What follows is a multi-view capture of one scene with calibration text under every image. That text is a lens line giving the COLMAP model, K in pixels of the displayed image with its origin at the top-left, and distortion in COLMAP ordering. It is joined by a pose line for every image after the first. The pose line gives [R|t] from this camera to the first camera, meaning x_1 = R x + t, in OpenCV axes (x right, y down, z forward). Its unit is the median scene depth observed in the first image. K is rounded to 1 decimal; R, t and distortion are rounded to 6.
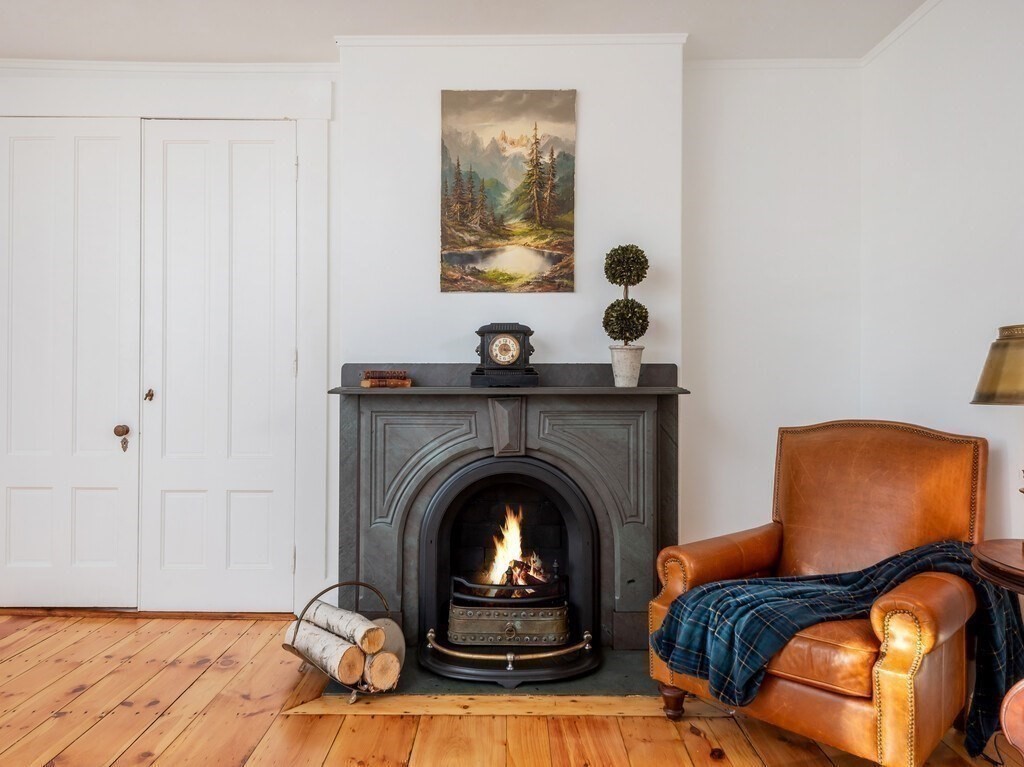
lens RADIAL K [[718.2, 0, 513.2], [0, 718.2, 372.1], [0, 0, 1]] dist [0.018493, -0.004106]
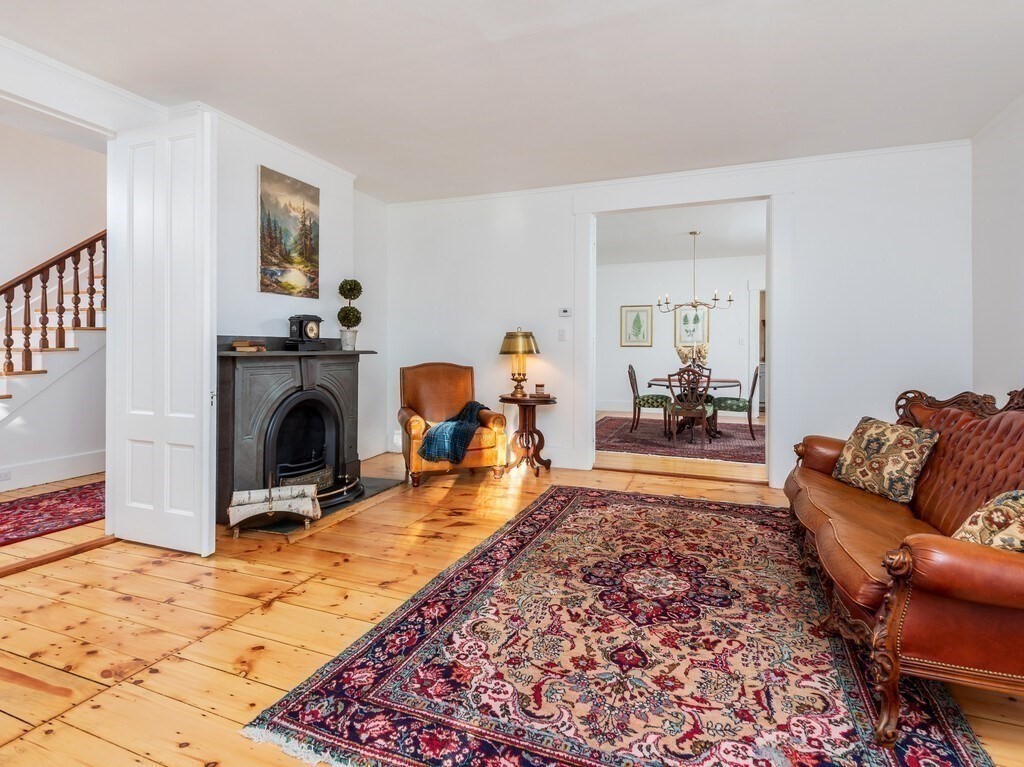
lens RADIAL K [[512.7, 0, 508.4], [0, 512.7, 349.6], [0, 0, 1]] dist [0.000742, -0.000332]
pose [[0.364864, -0.004066, 0.931052, -0.967721], [-0.015255, 0.999830, 0.010345, -0.003010], [-0.930936, -0.017978, 0.364740, 0.070415]]
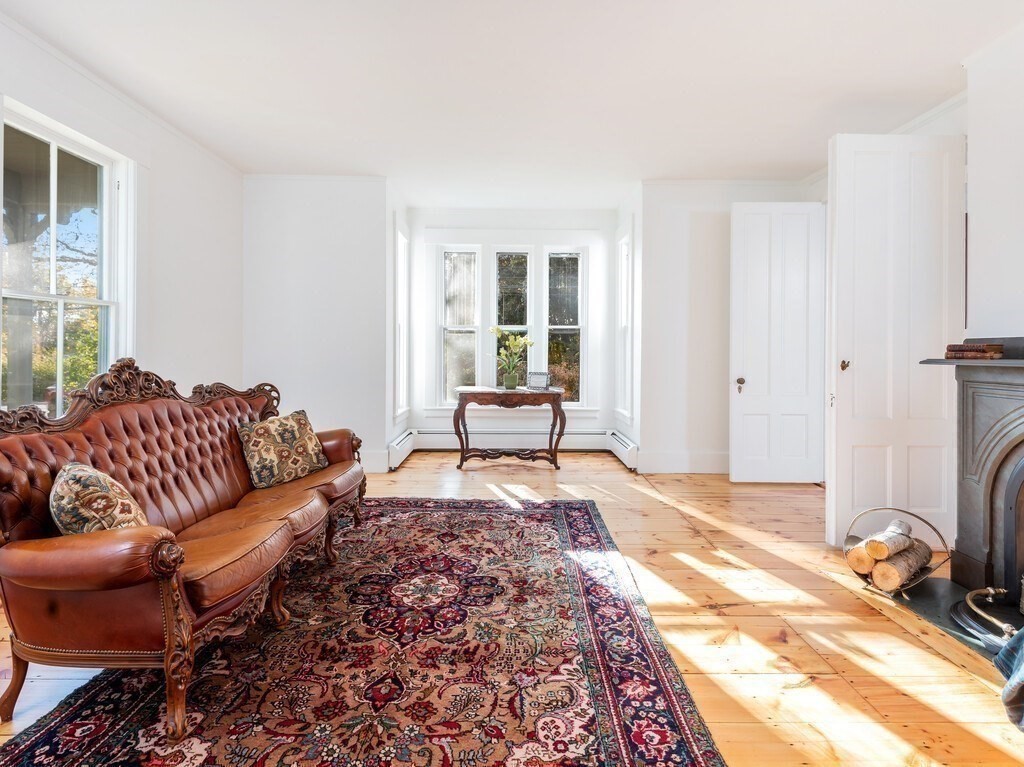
lens RADIAL K [[539.2, 0, 514.2], [0, 539.2, 344.7], [0, 0, 1]] dist [0.015414, -0.000403]
pose [[0.017760, -0.012451, -0.999765, 0.635432], [0.005592, 0.999908, -0.012353, 0.004931], [0.999827, -0.005371, 0.017828, 0.256854]]
